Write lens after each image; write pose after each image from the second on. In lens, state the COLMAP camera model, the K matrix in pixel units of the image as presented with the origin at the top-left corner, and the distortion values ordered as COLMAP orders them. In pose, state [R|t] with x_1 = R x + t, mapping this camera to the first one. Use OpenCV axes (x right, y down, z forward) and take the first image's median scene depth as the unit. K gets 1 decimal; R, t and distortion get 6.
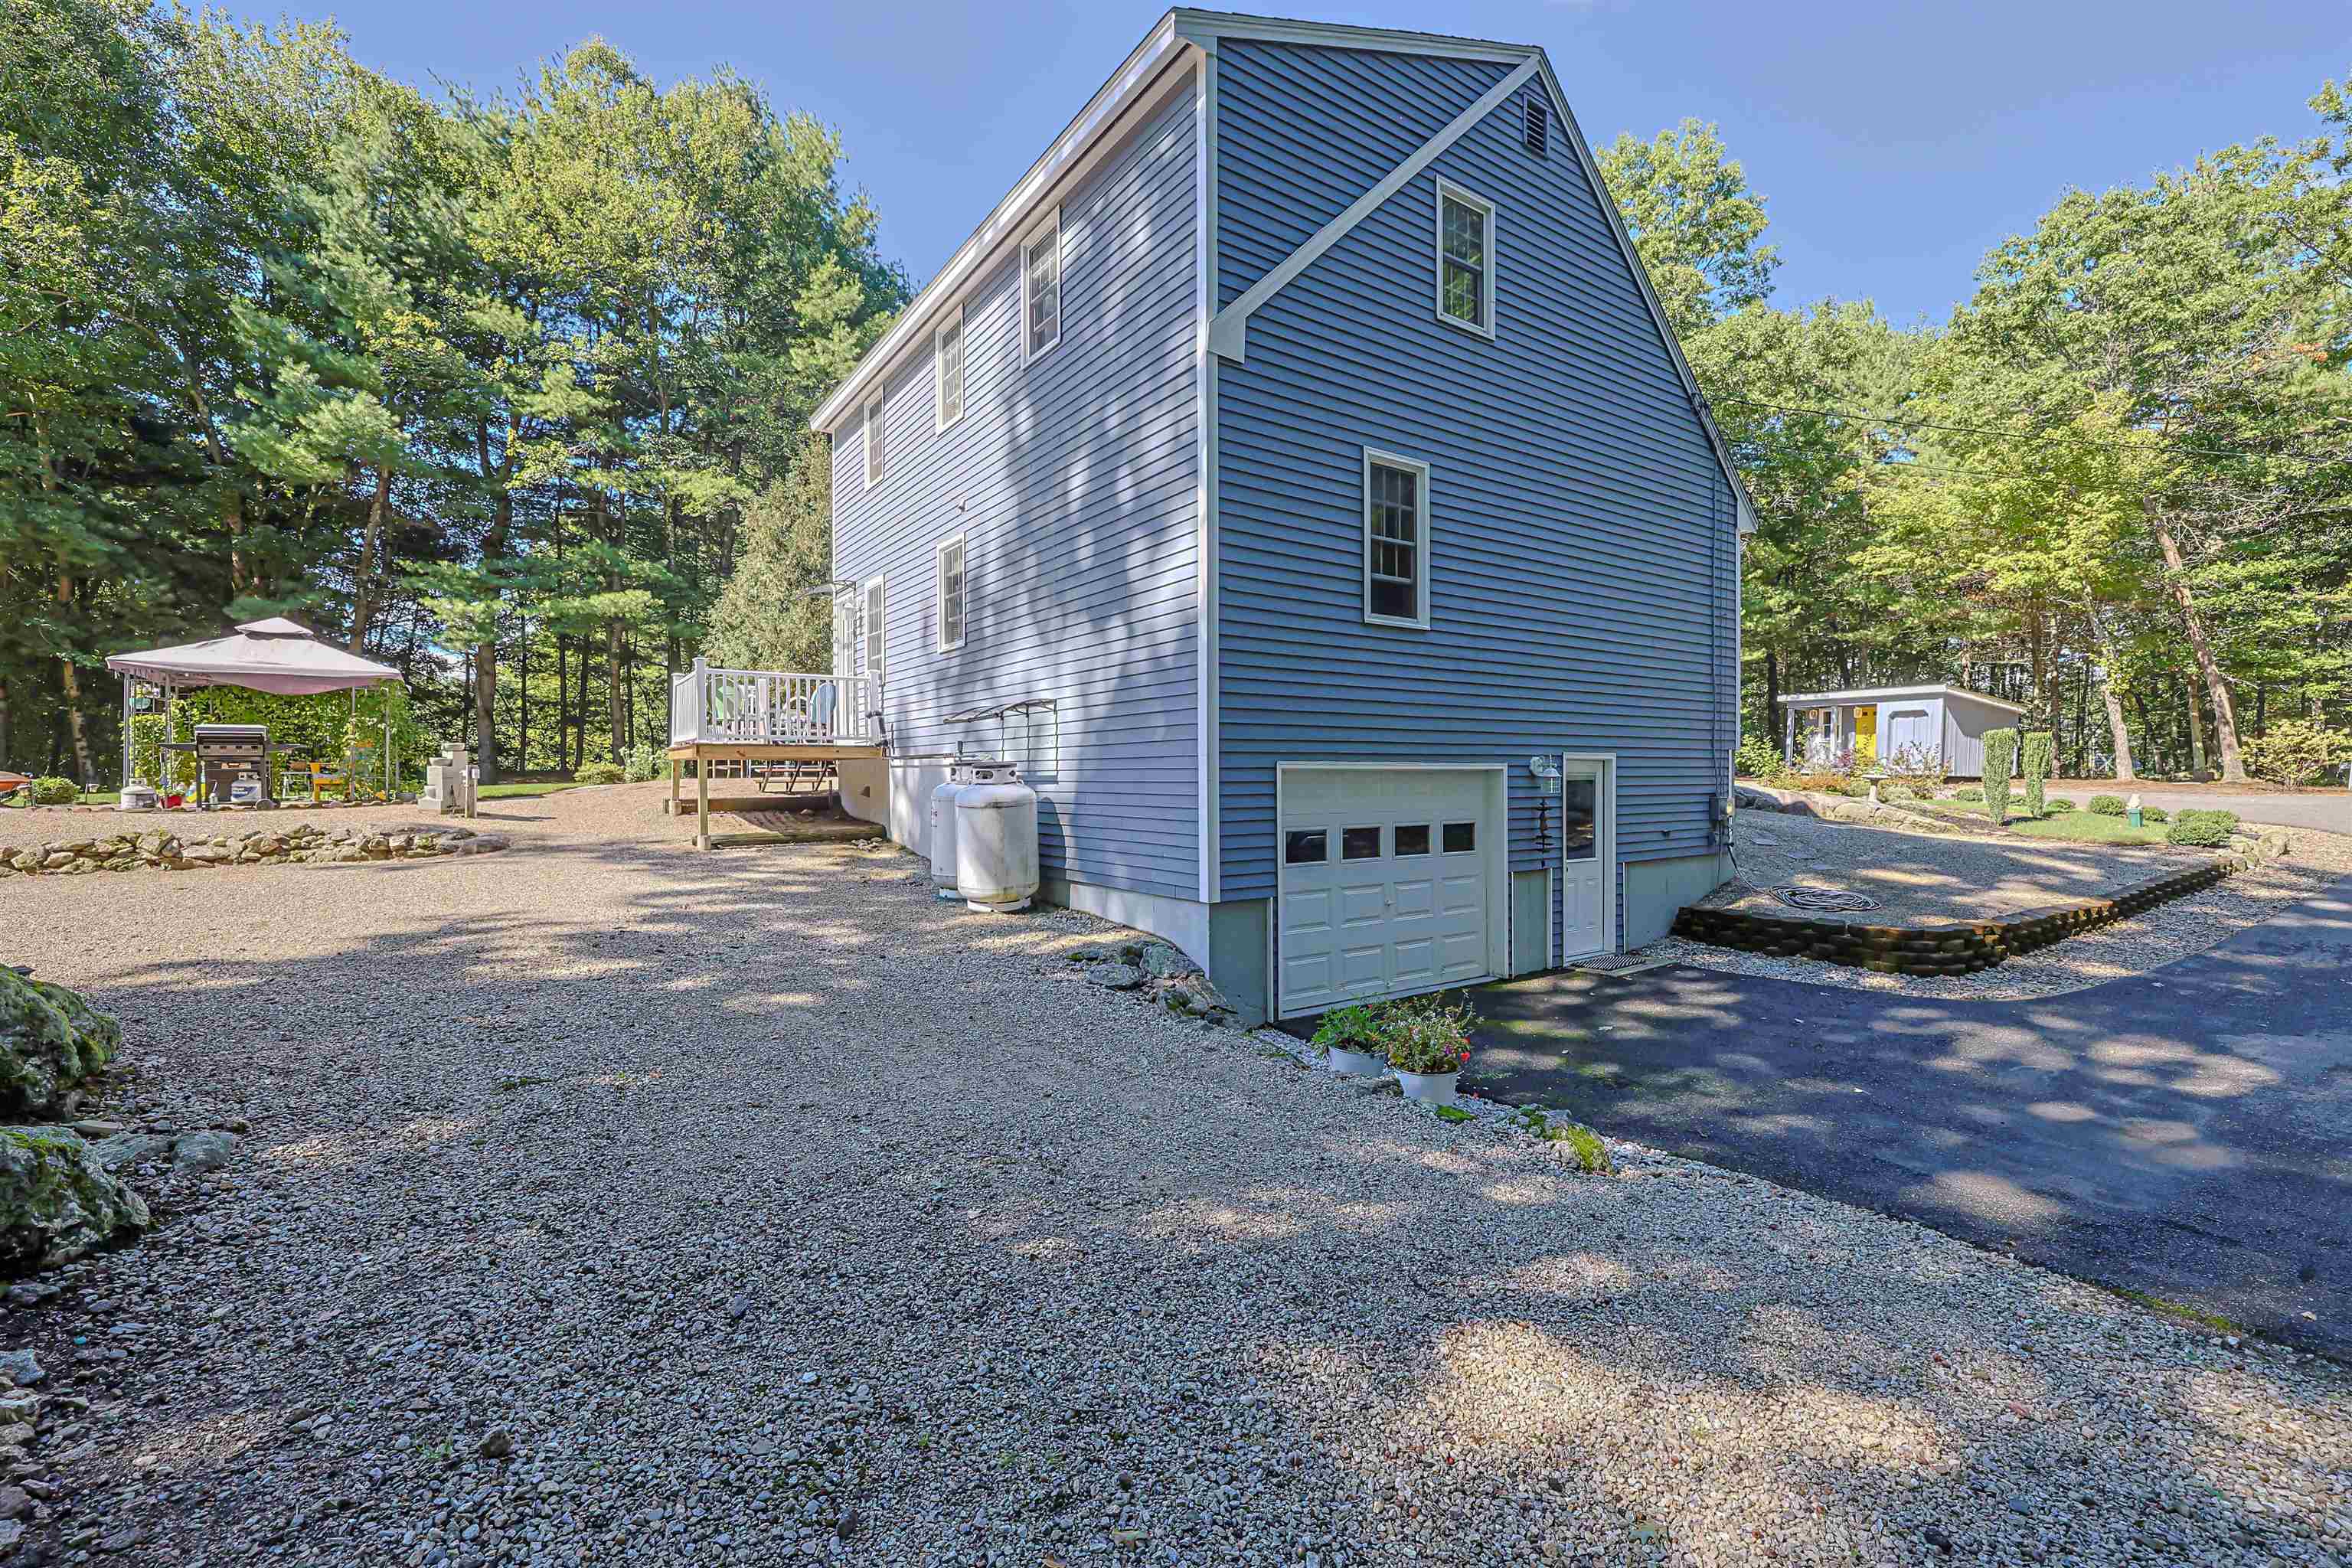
lens RADIAL K [[984.3, 0, 1176.0], [0, 984.3, 784.0], [0, 0, 1]] dist [0.000078, 0.000081]
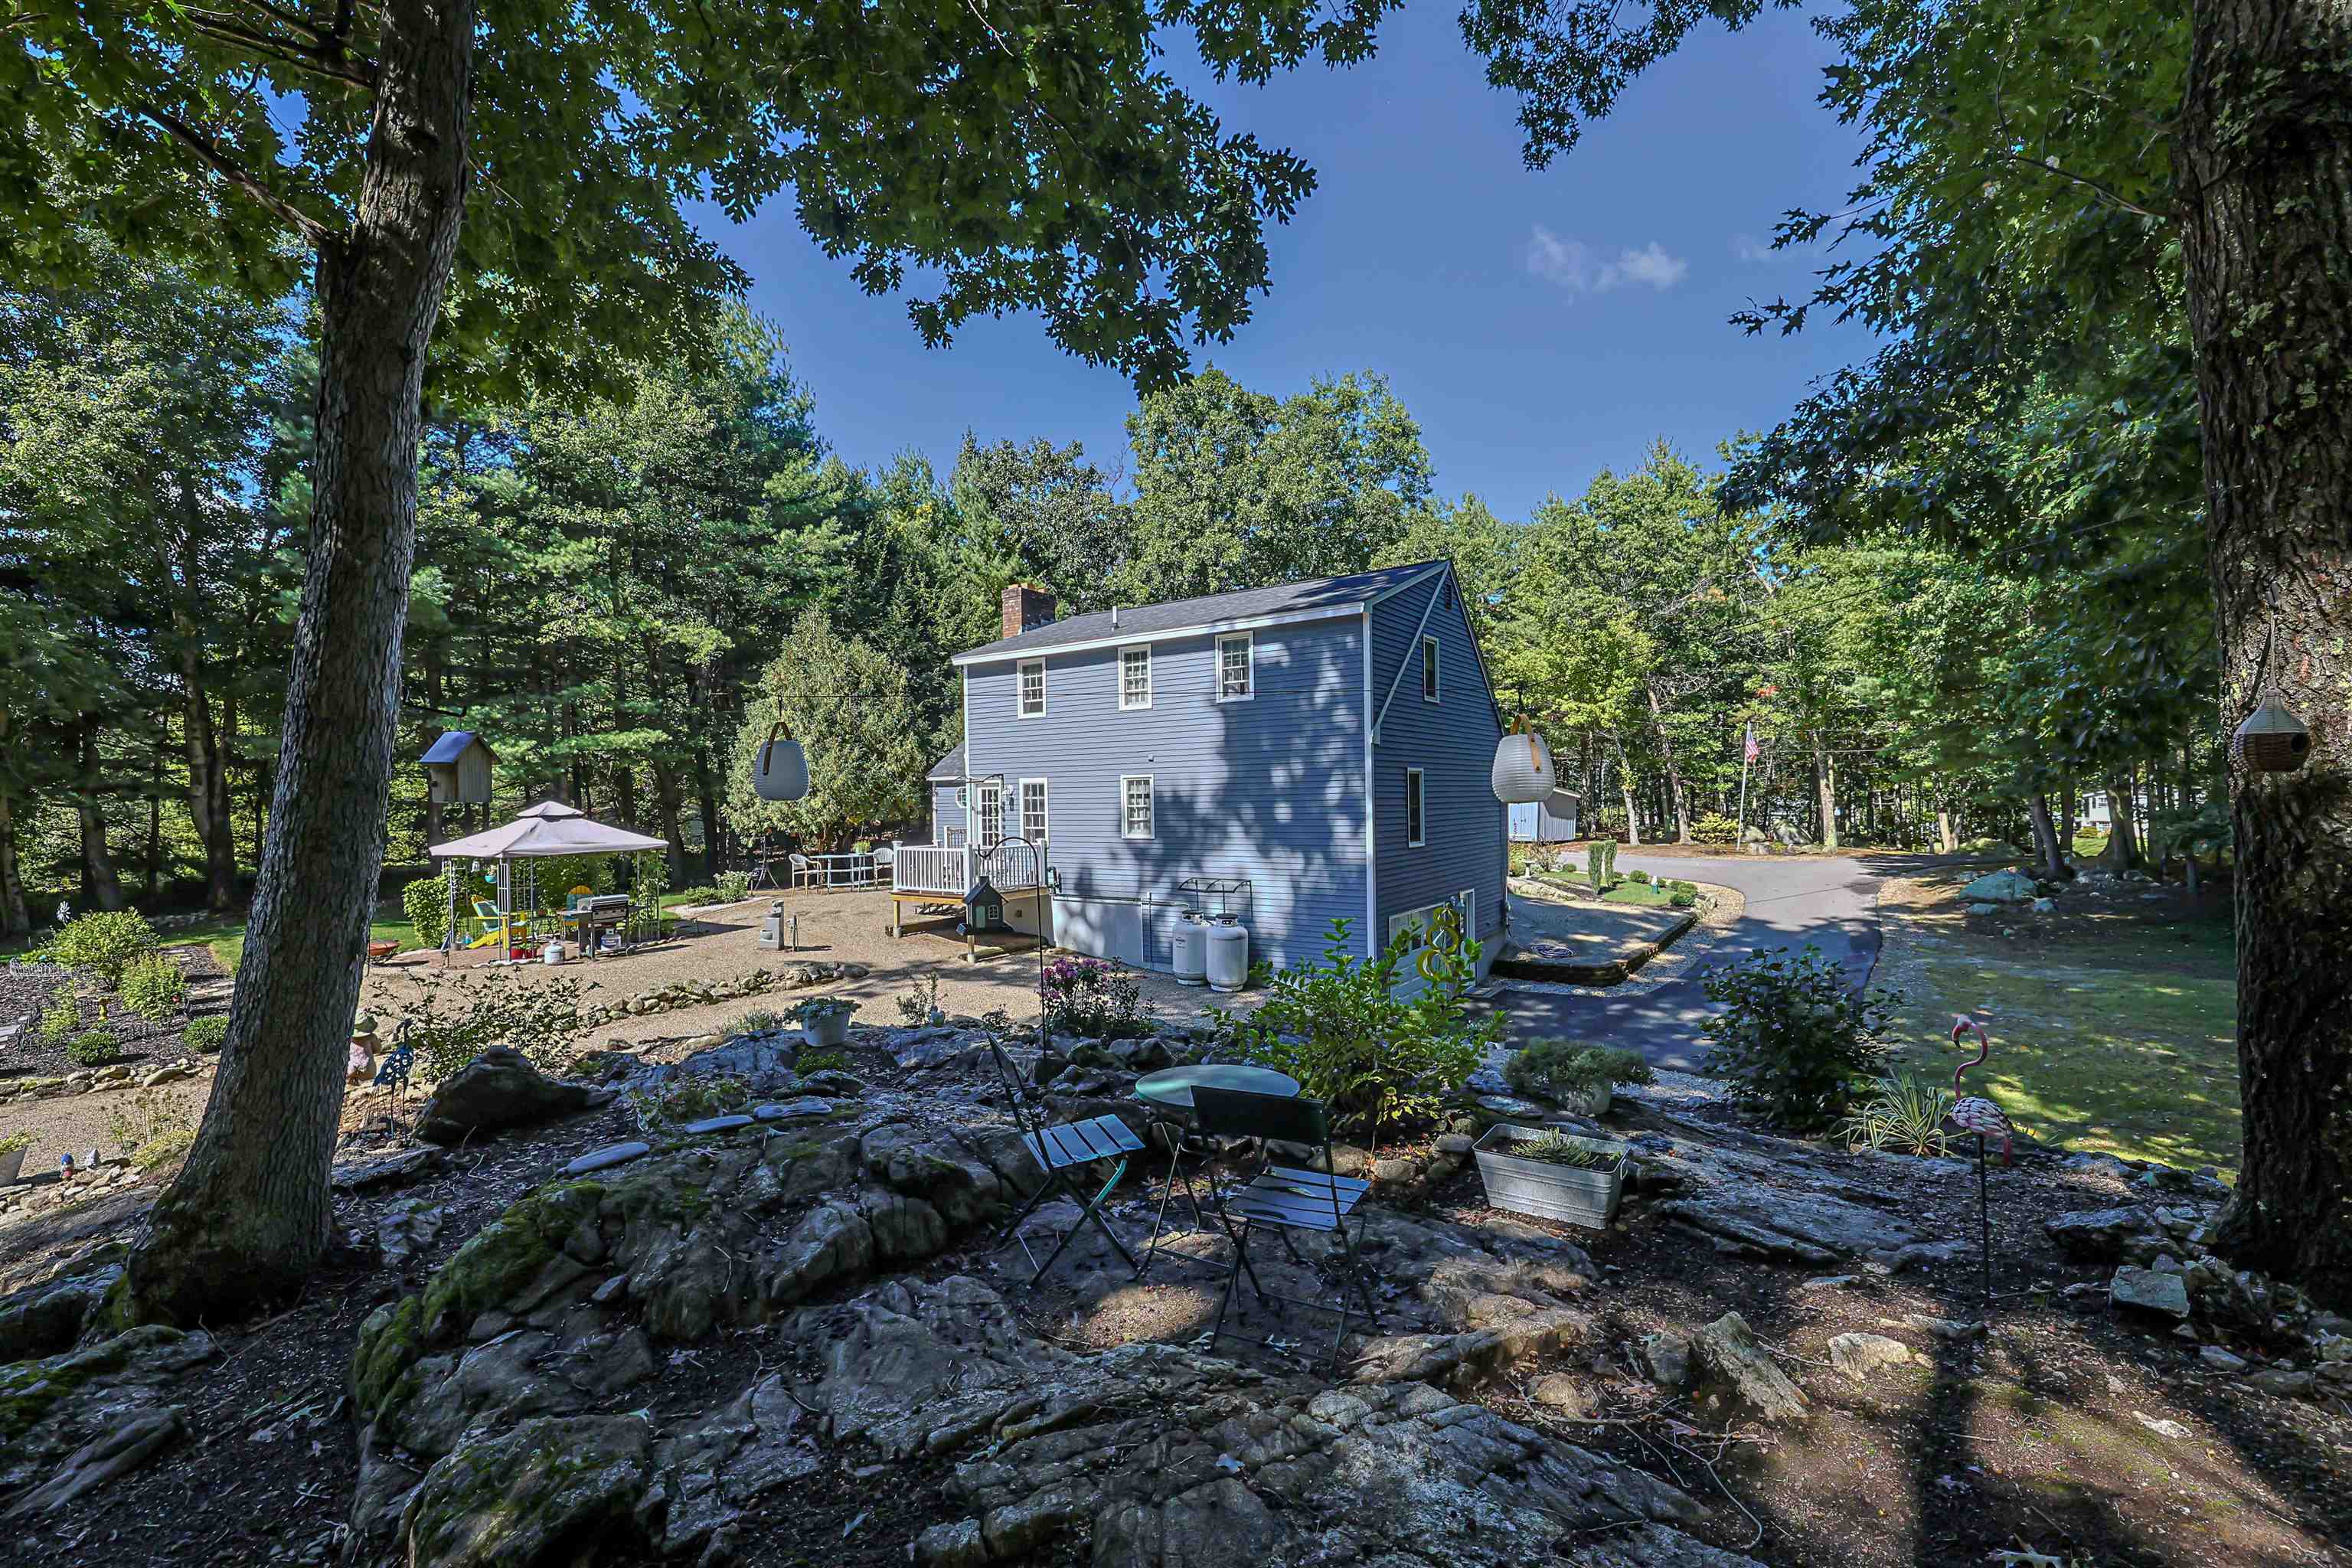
lens RADIAL K [[1000.3, 0, 1179.3], [0, 1000.3, 808.6], [0, 0, 1]] dist [-0.000029, 0.000000]
pose [[0.933735, -0.014312, 0.357679, -0.669626], [0.015686, 0.999877, -0.000941, -0.156747], [-0.357622, 0.006489, 0.933844, -0.554076]]
